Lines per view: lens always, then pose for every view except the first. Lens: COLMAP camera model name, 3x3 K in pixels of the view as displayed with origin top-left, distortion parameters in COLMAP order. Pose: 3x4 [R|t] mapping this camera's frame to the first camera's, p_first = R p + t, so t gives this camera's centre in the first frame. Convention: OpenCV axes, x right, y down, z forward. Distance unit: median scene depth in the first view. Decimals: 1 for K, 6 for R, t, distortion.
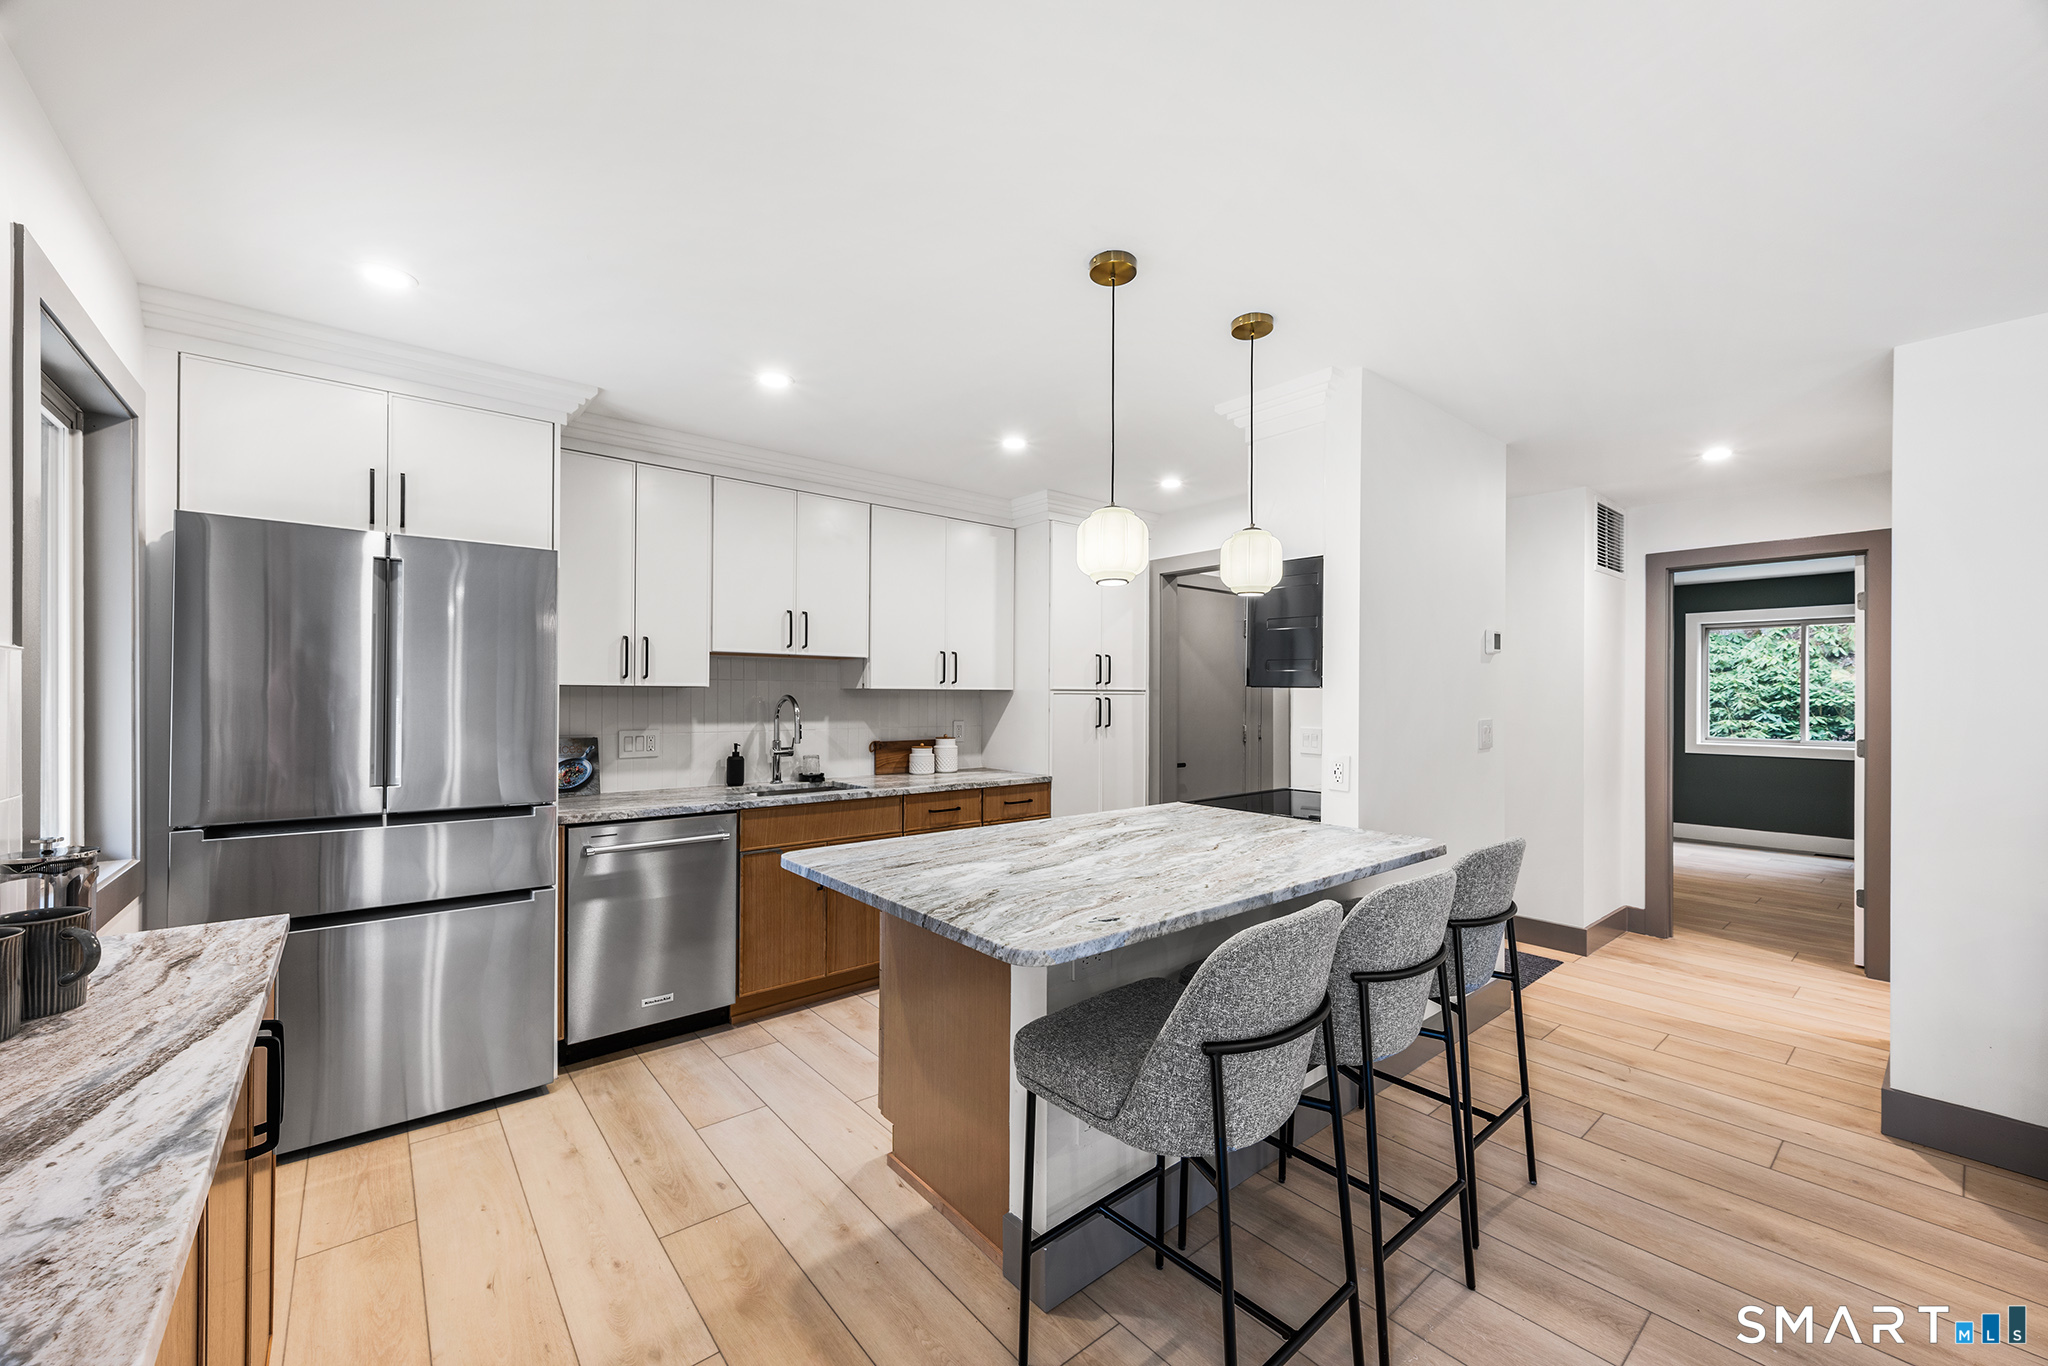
lens RADIAL K [[802.8, 0, 1031.7], [0, 802.8, 692.2], [0, 0, 1]] dist [-0.000918, -0.000342]
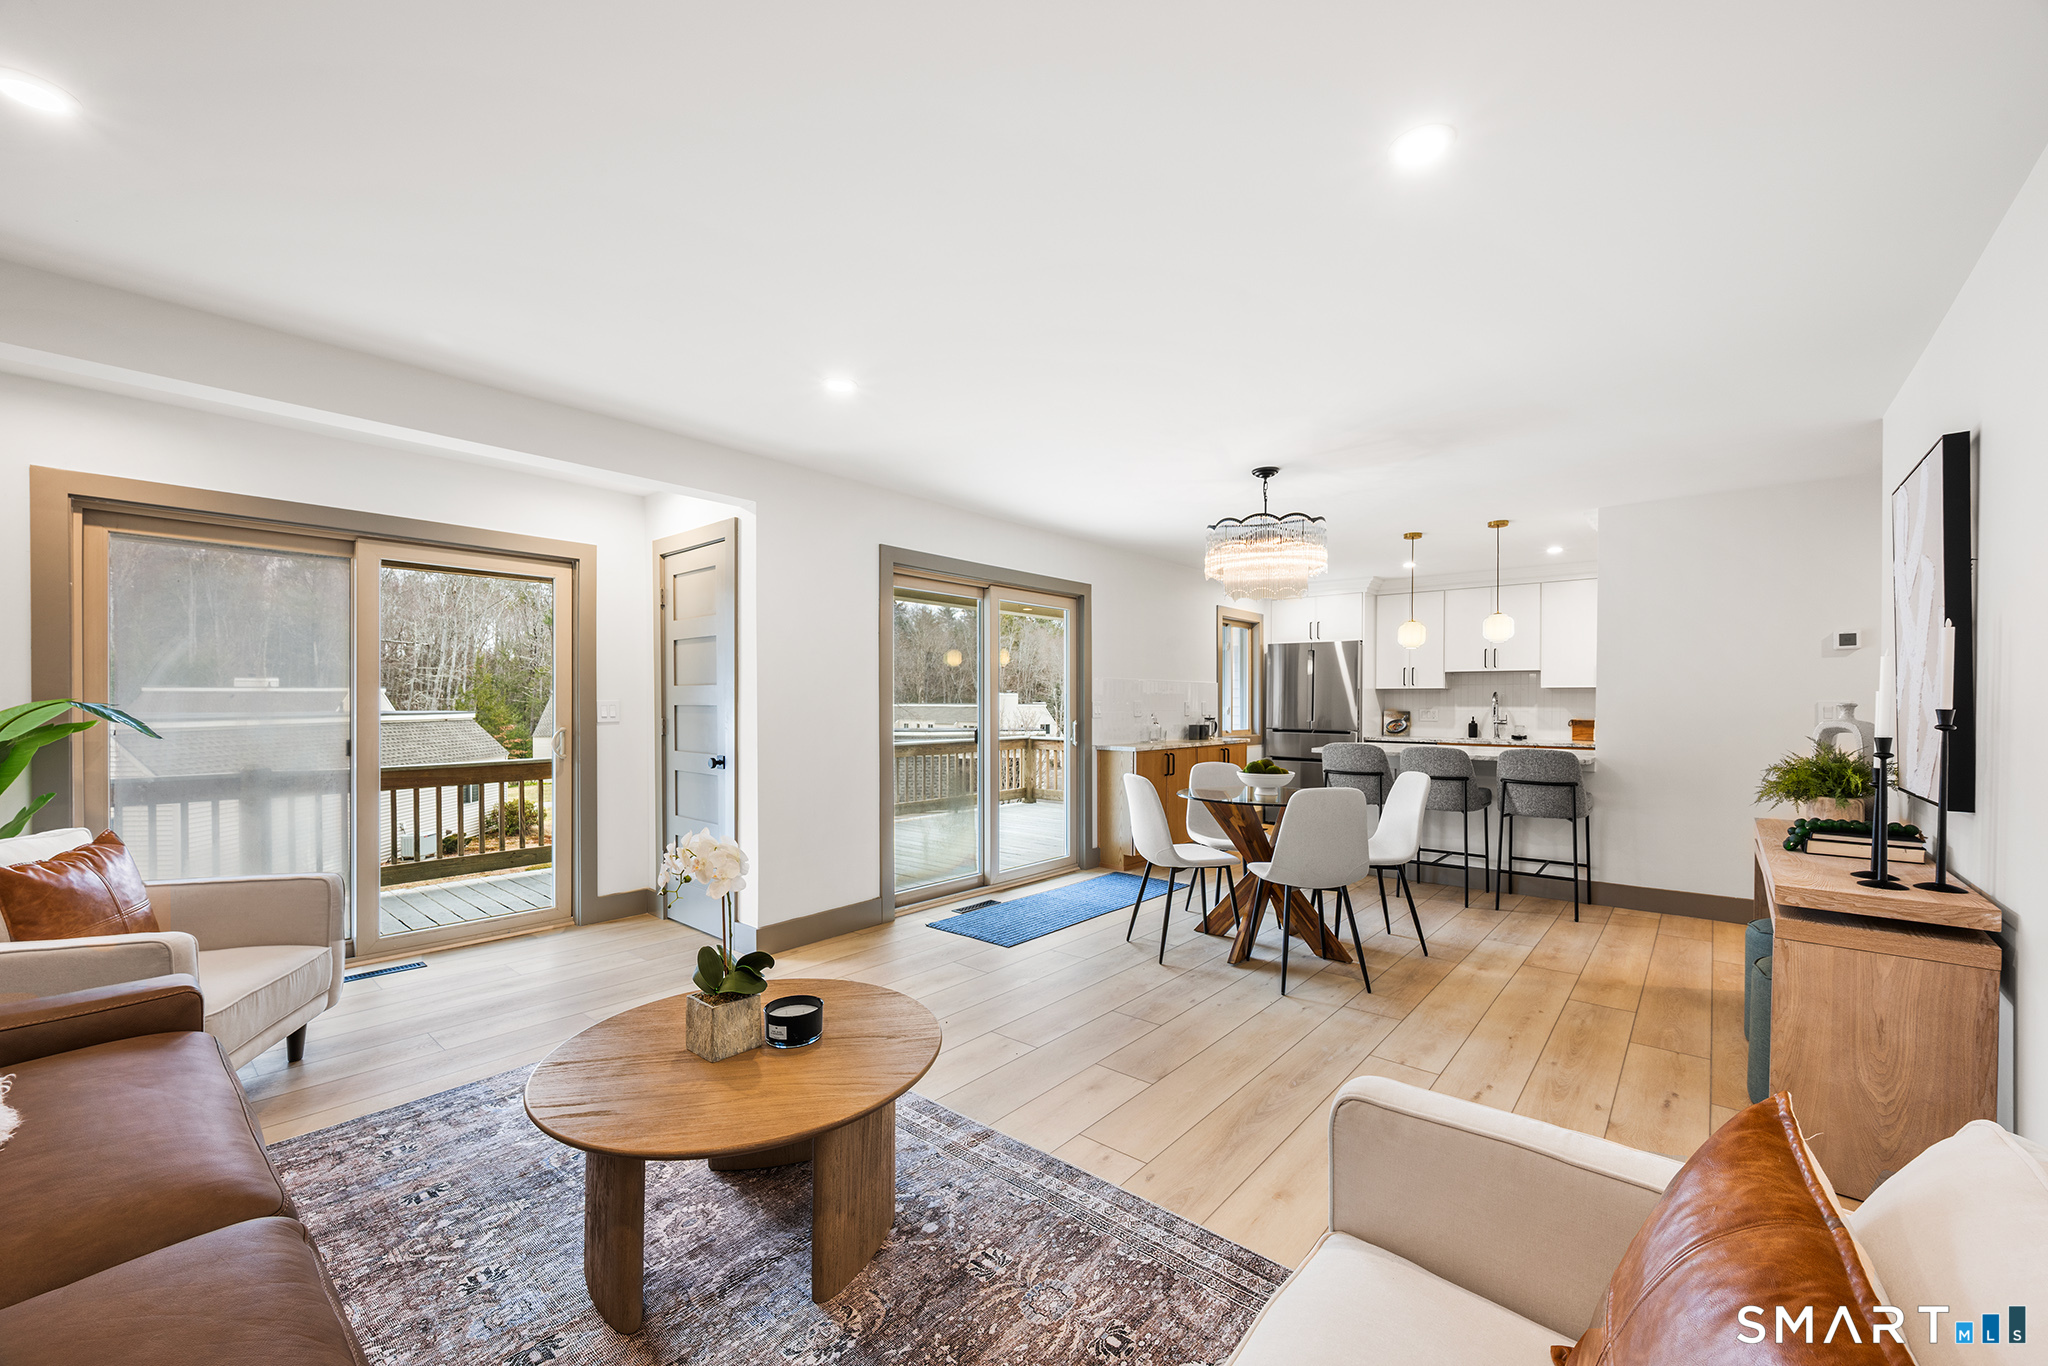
lens RADIAL K [[811.8, 0, 1028.7], [0, 811.8, 711.8], [0, 0, 1]] dist [-0.000461, -0.000049]
pose [[0.166490, 0.008095, -0.986010, 1.583587], [0.002618, 0.999959, 0.008651, 0.034618], [0.986040, -0.004022, 0.166462, -0.472101]]
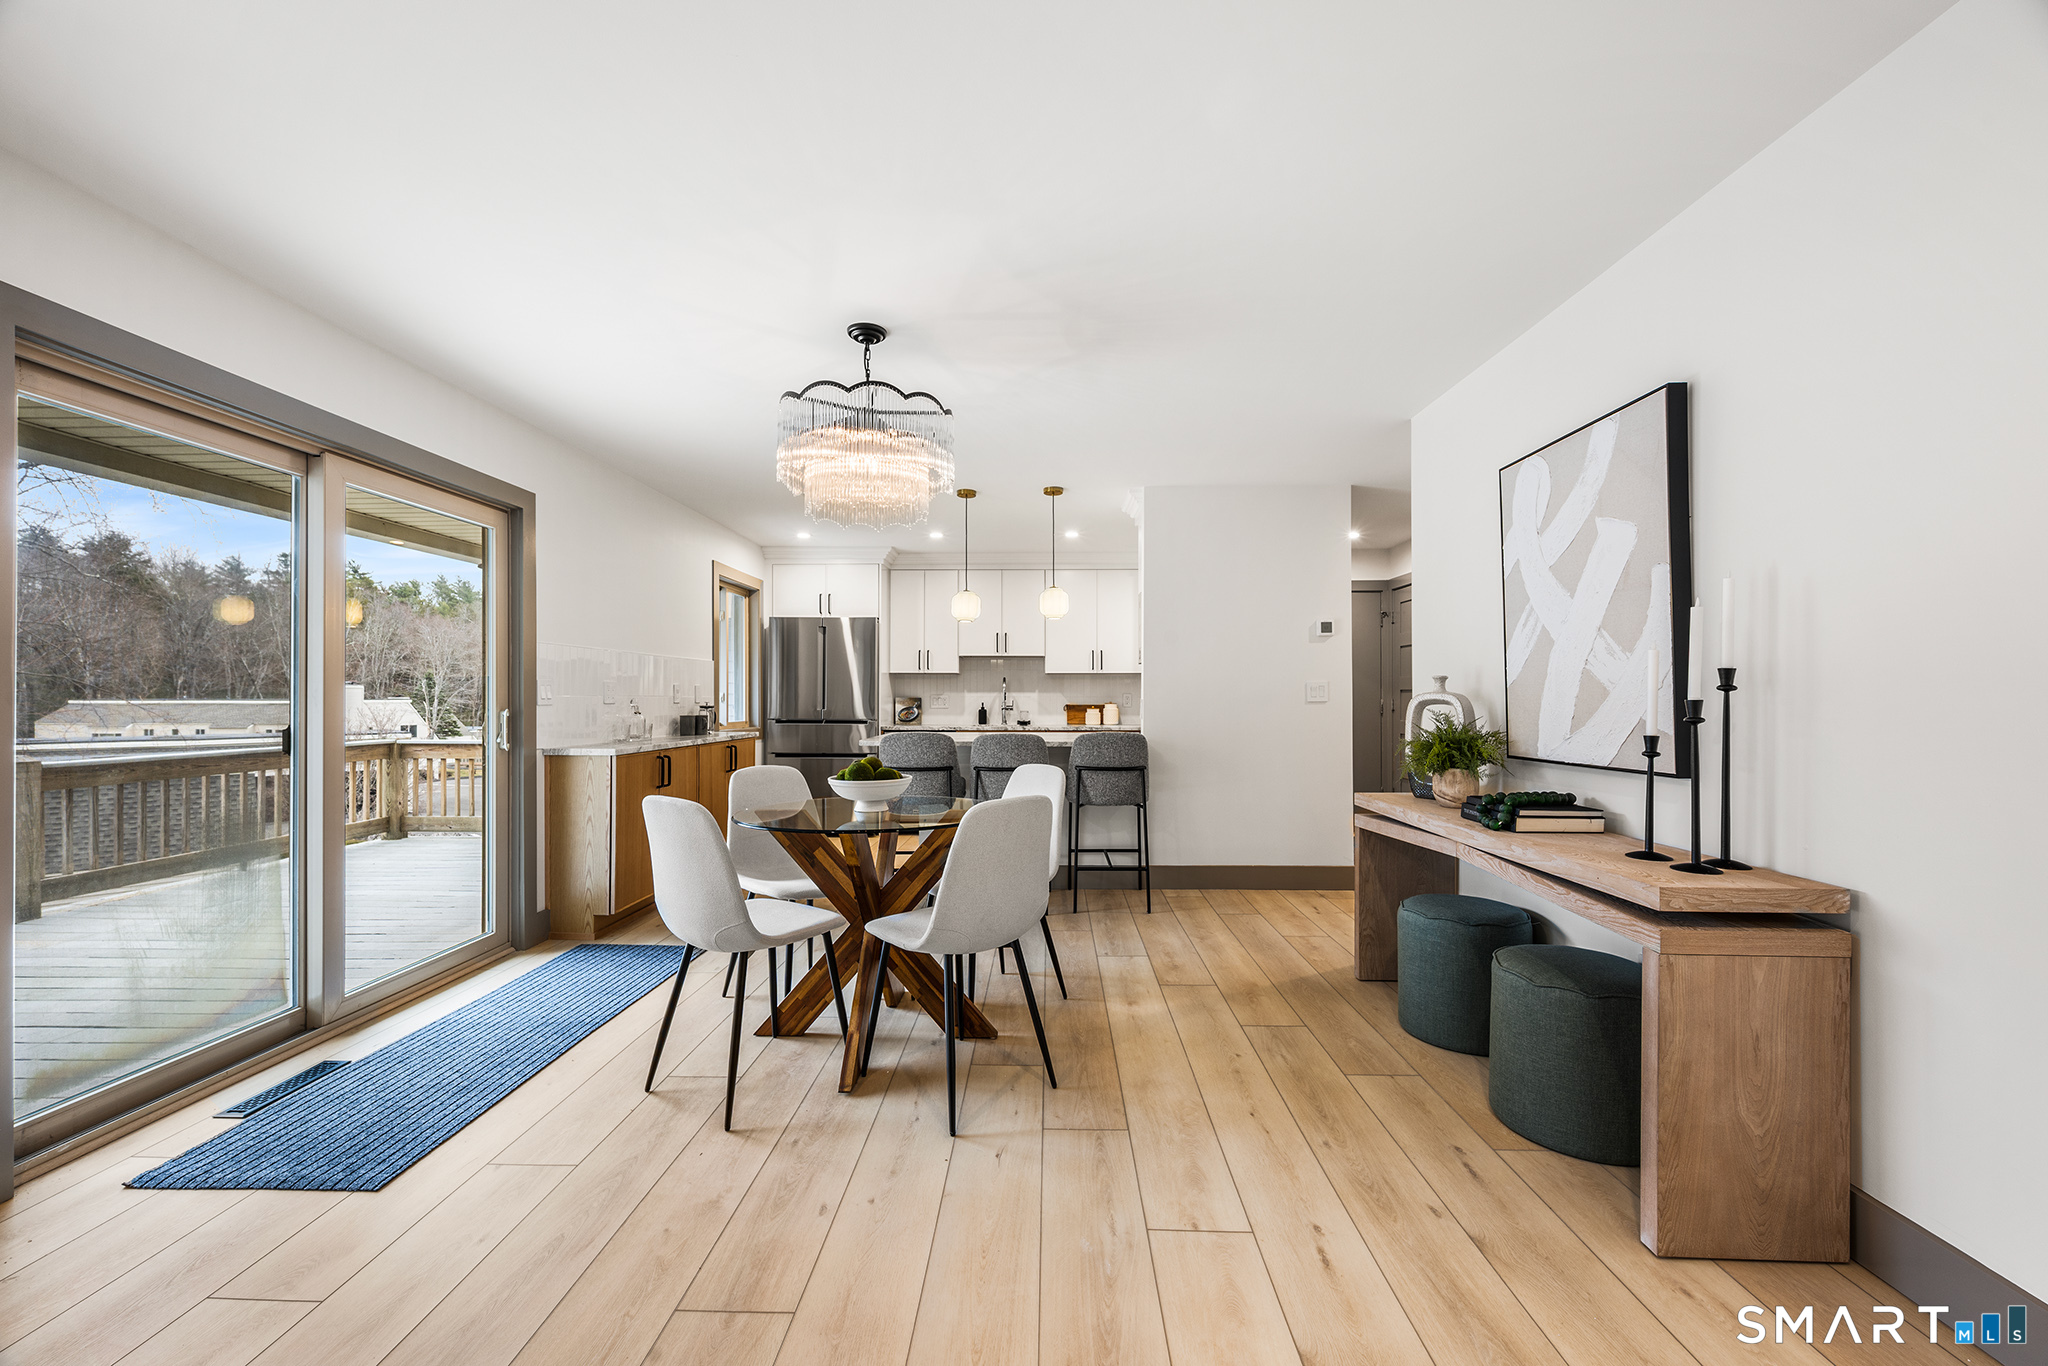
lens RADIAL K [[802.8, 0, 1031.7], [0, 802.8, 692.2], [0, 0, 1]] dist [-0.000918, -0.000342]
pose [[0.750656, -0.008953, -0.660633, 1.104970], [0.006508, 0.999960, -0.006157, 0.056680], [0.660661, 0.000322, 0.750684, -0.420625]]
